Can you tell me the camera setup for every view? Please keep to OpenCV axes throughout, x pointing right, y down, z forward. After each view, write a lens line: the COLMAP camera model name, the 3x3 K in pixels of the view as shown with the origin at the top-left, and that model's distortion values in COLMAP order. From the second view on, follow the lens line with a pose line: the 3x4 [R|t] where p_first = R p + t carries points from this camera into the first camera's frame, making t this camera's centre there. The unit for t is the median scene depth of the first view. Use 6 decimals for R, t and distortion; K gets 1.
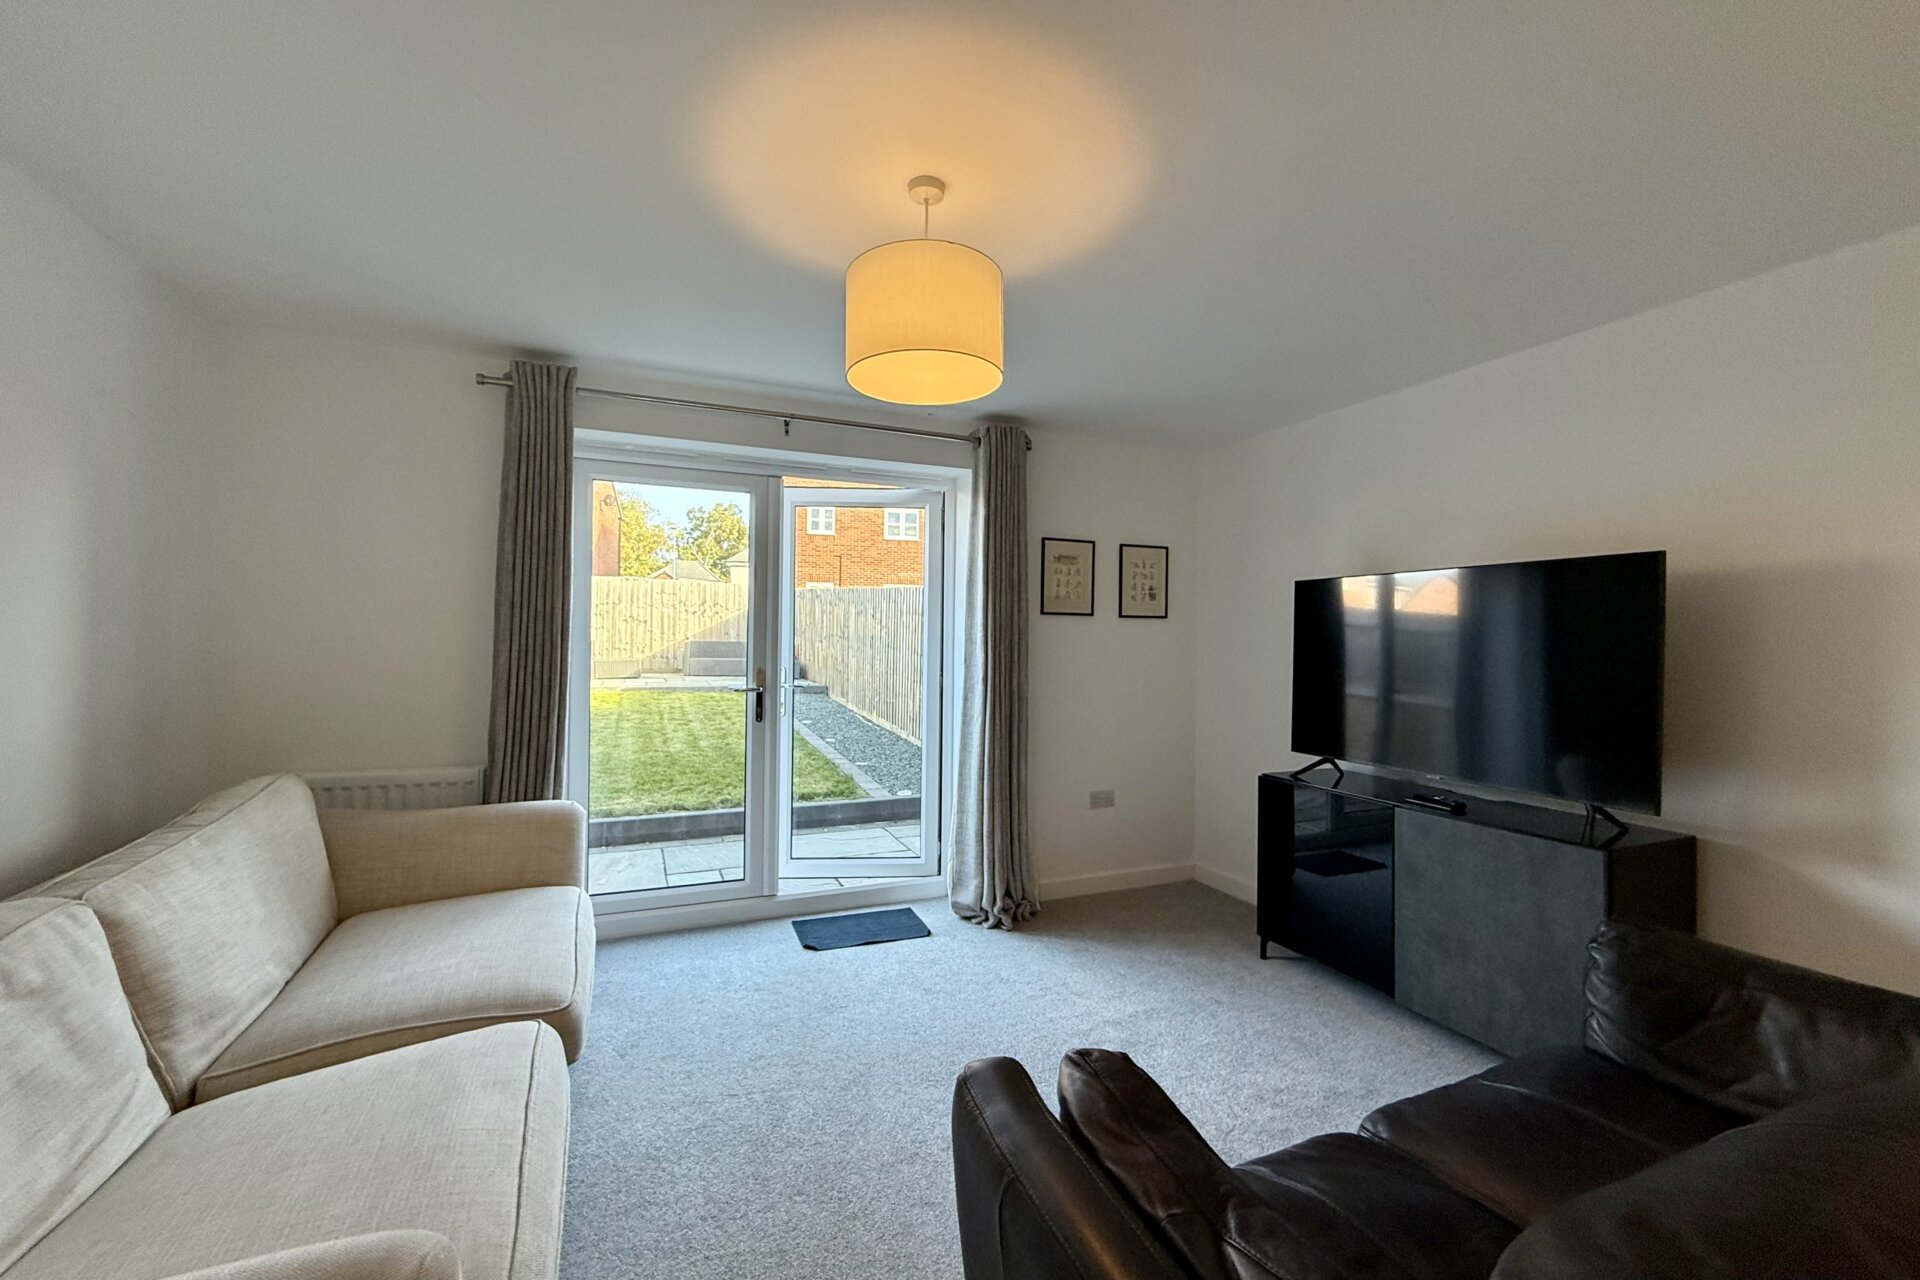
lens RADIAL K [[767.7, 0, 960.7], [0, 767.7, 637.6], [0, 0, 1]] dist [0.009849, 0.000012]
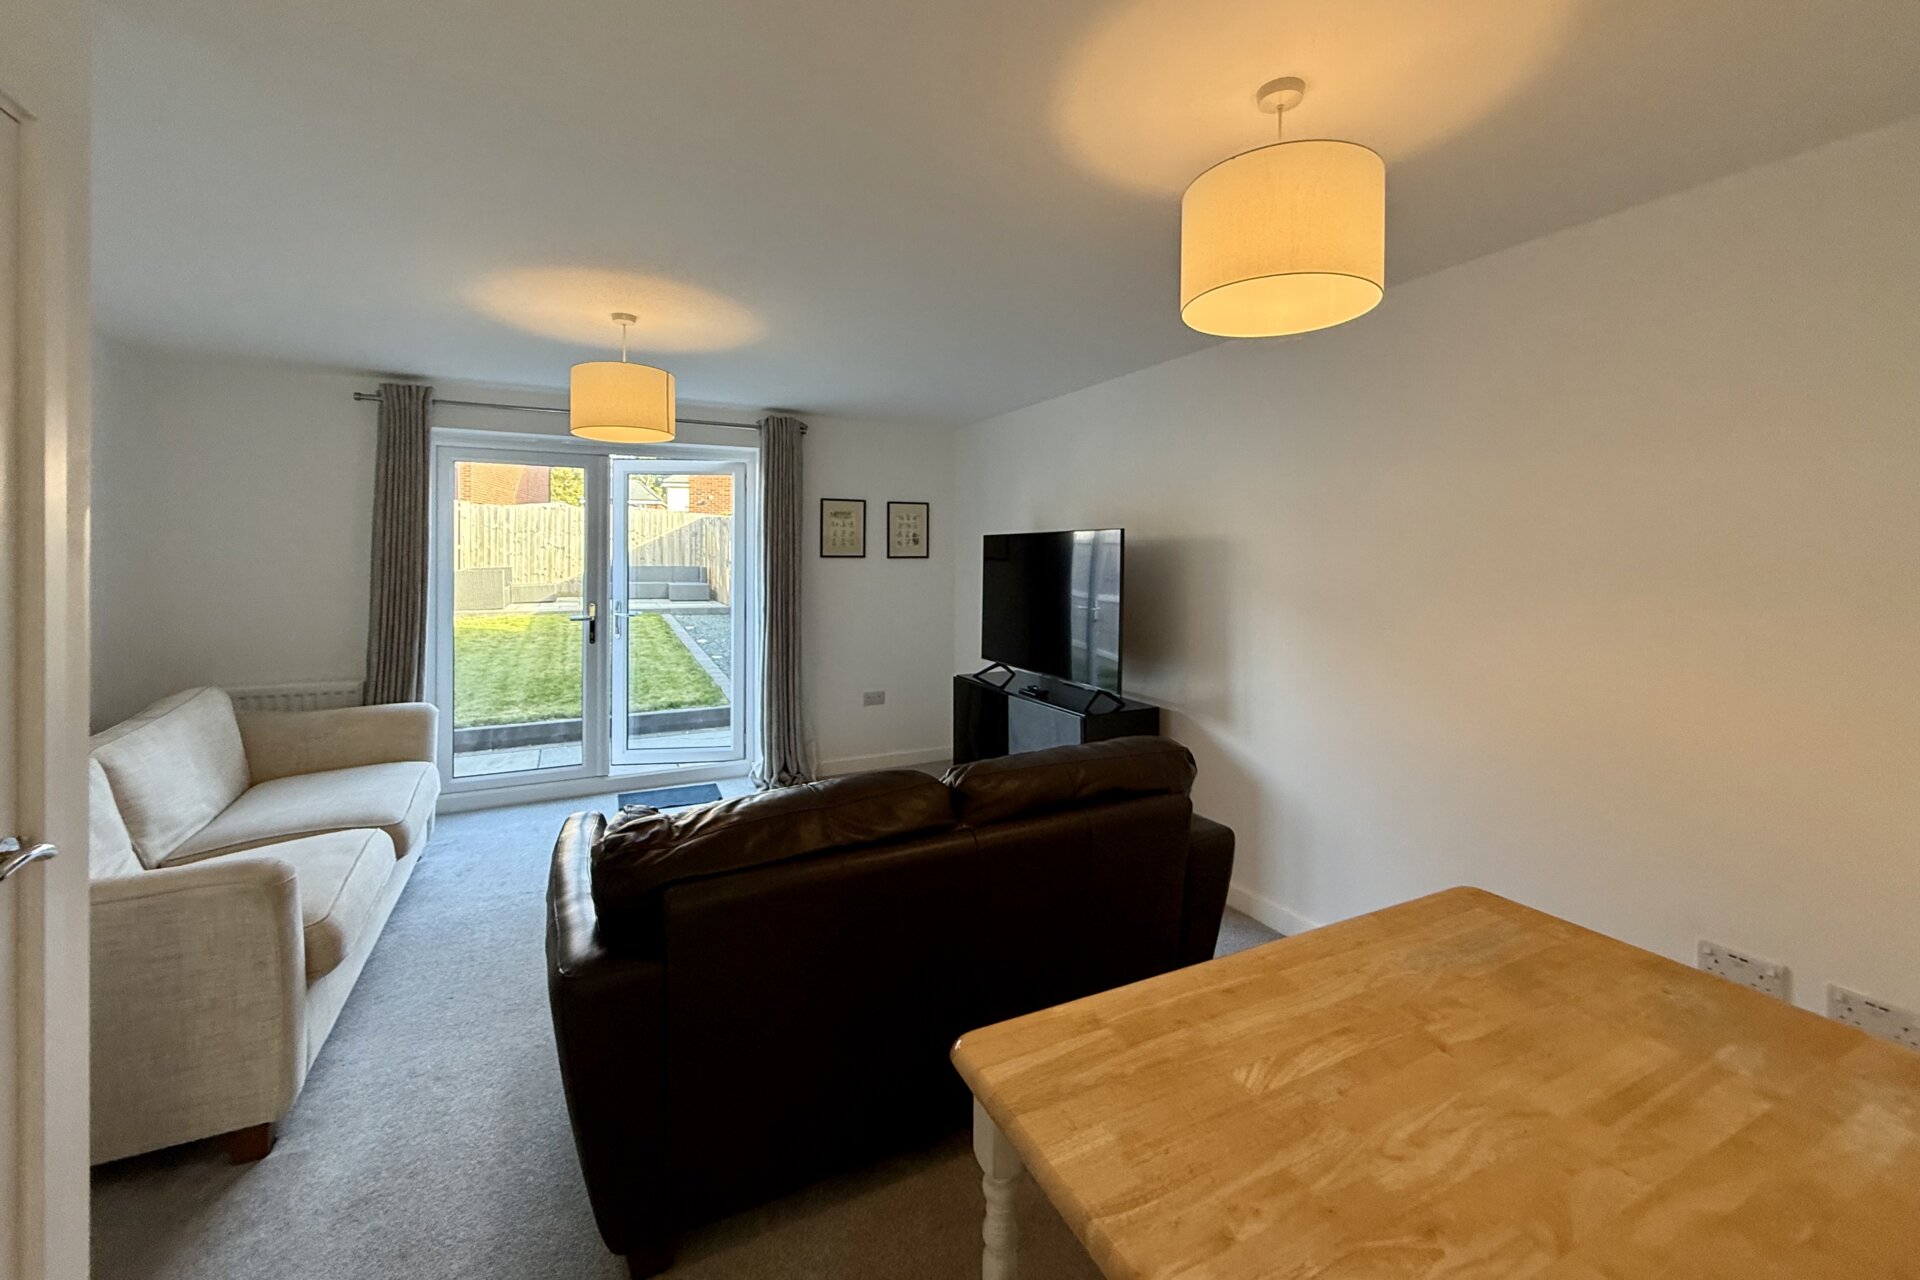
lens RADIAL K [[767.7, 0, 958.7], [0, 767.7, 555.9], [0, 0, 1]] dist [0.009849, 0.000012]
pose [[0.998373, -0.008575, 0.056371, 0.281985], [0.008362, 0.999957, 0.004009, -0.038389], [-0.056403, -0.003531, 0.998402, -0.334255]]
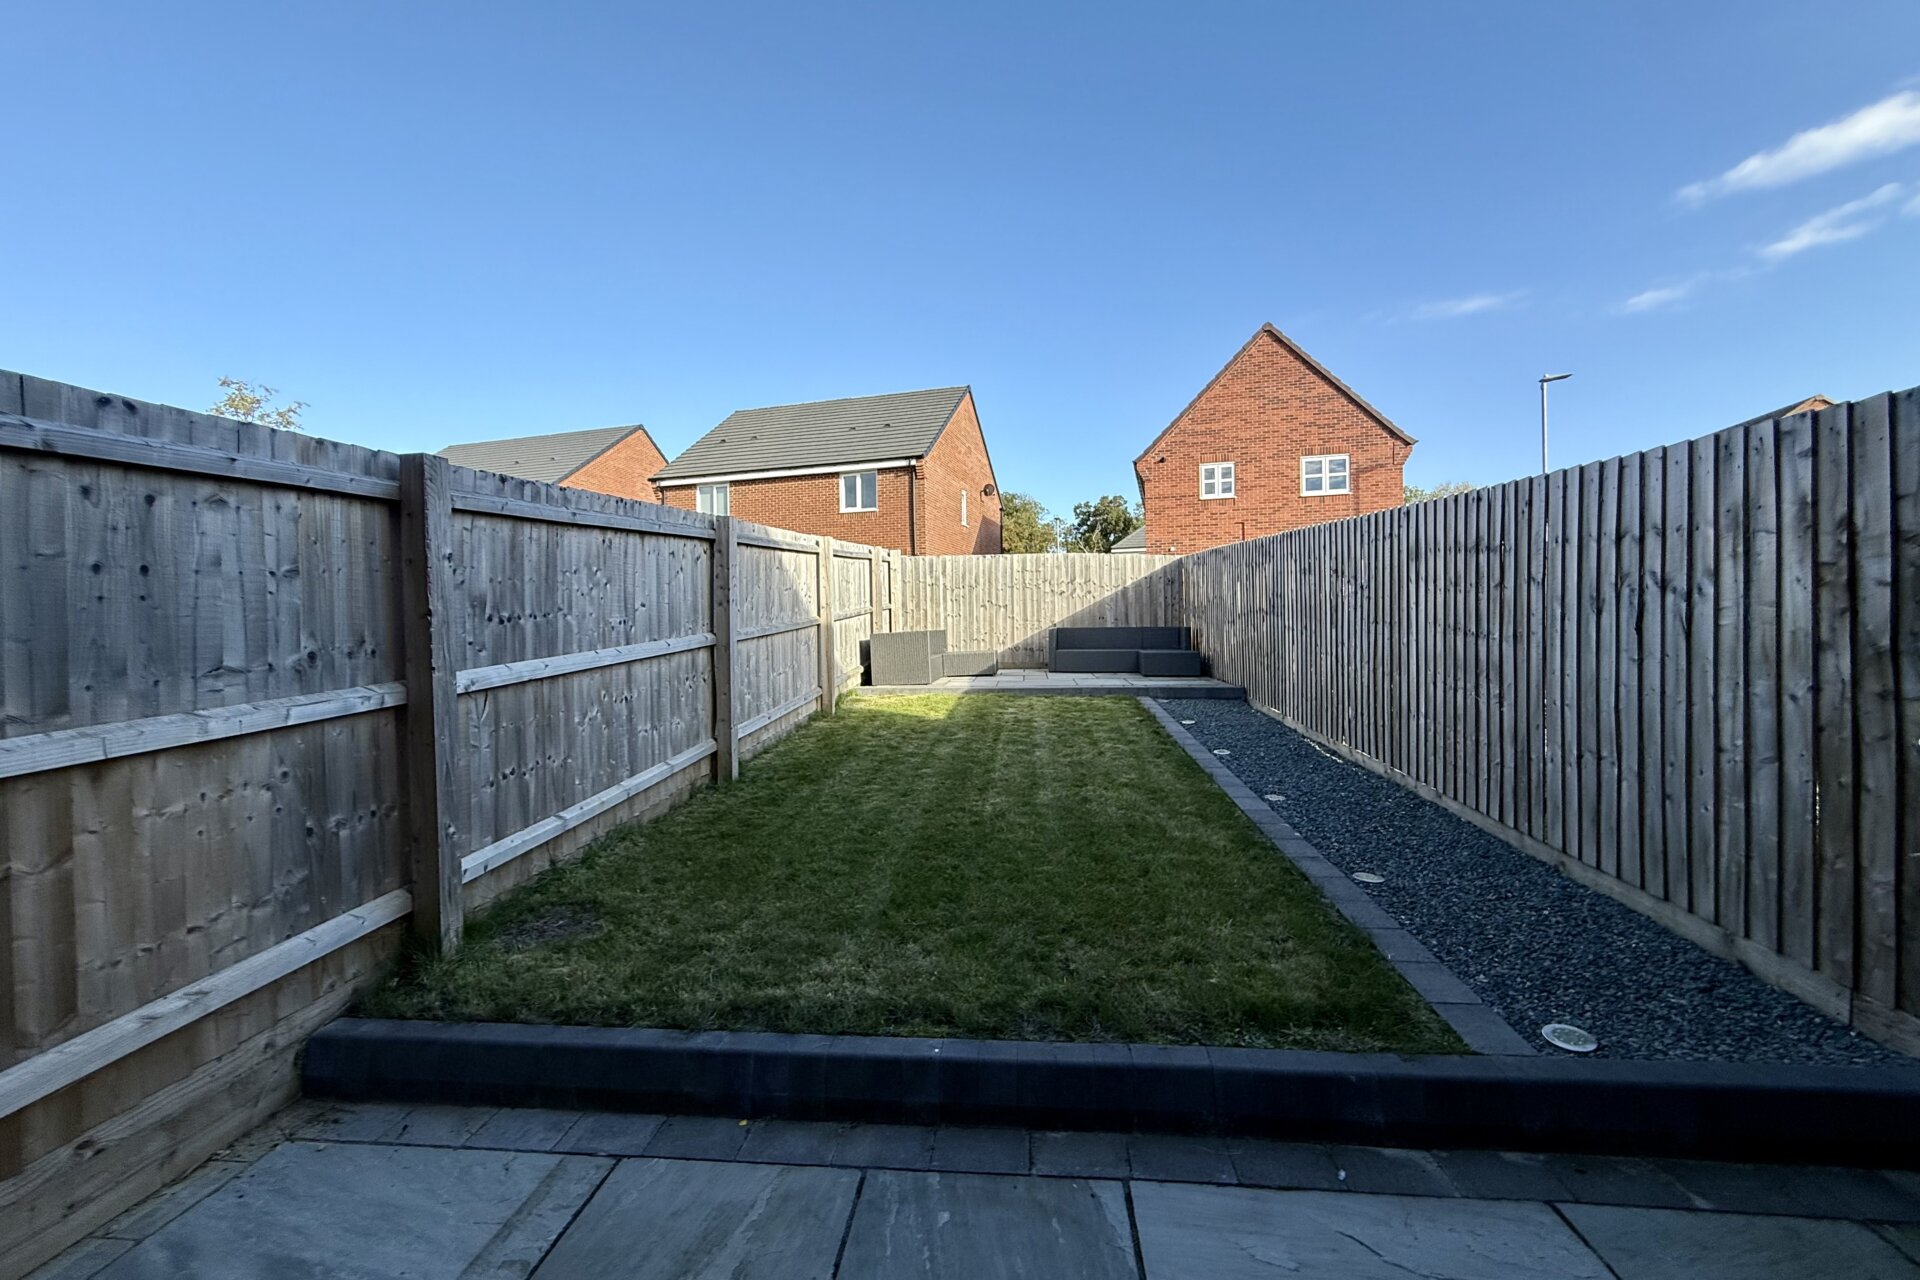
lens RADIAL K [[767.7, 0, 960.8], [0, 767.7, 633.4], [0, 0, 1]] dist [0.009849, 0.000012]
pose [[0.879076, -0.024278, -0.476064, -0.245667], [0.026067, 0.999656, -0.002844, 0.036947], [0.475969, -0.009910, 0.879406, 1.007545]]
